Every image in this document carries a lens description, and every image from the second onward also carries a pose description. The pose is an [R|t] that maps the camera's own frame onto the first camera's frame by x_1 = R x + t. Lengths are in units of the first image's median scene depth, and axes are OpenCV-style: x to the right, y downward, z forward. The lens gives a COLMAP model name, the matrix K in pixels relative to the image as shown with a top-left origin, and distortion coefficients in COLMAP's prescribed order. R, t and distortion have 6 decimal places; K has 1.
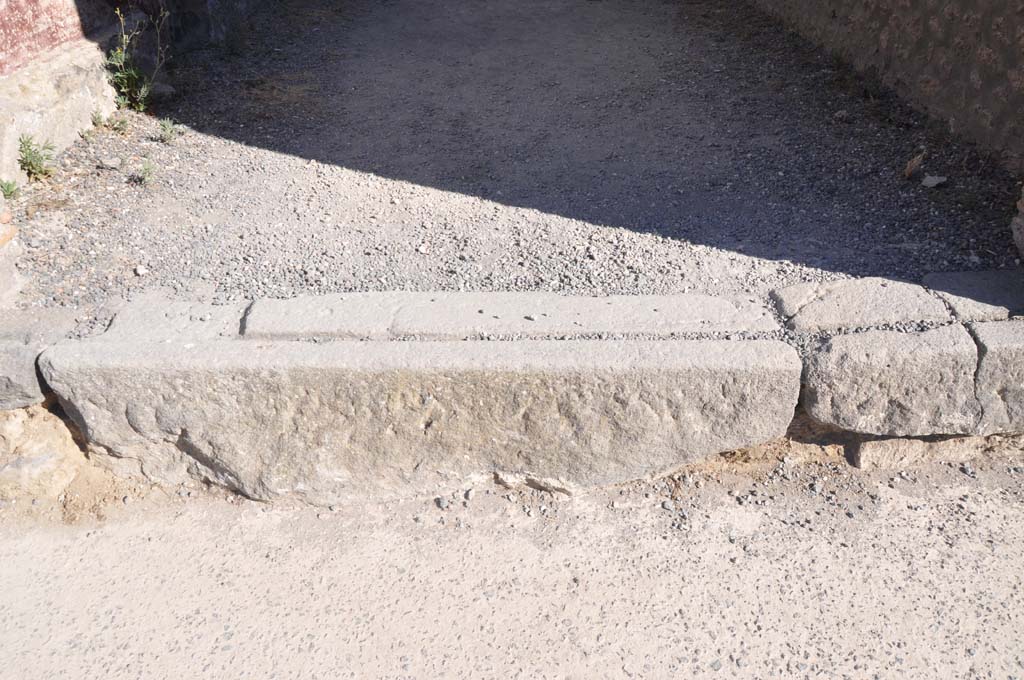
lens RADIAL K [[828.2, 0, 512.0], [0, 828.2, 340.0], [0, 0, 1]] dist [-0.157660, 0.150556]
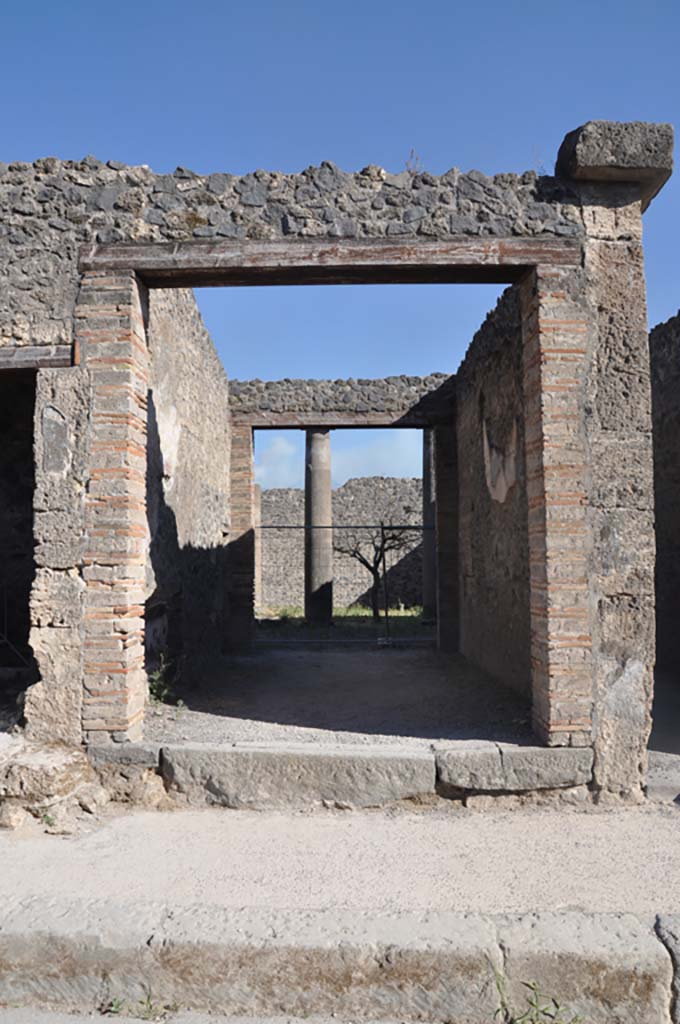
lens RADIAL K [[828.2, 0, 340.0], [0, 828.2, 512.0], [0, 0, 1]] dist [-0.157660, 0.150556]
pose [[0.999330, 0.005880, -0.036111, 0.126969], [-0.026439, 0.798303, -0.601675, 1.024084], [0.025289, 0.602227, 0.797924, -1.704210]]
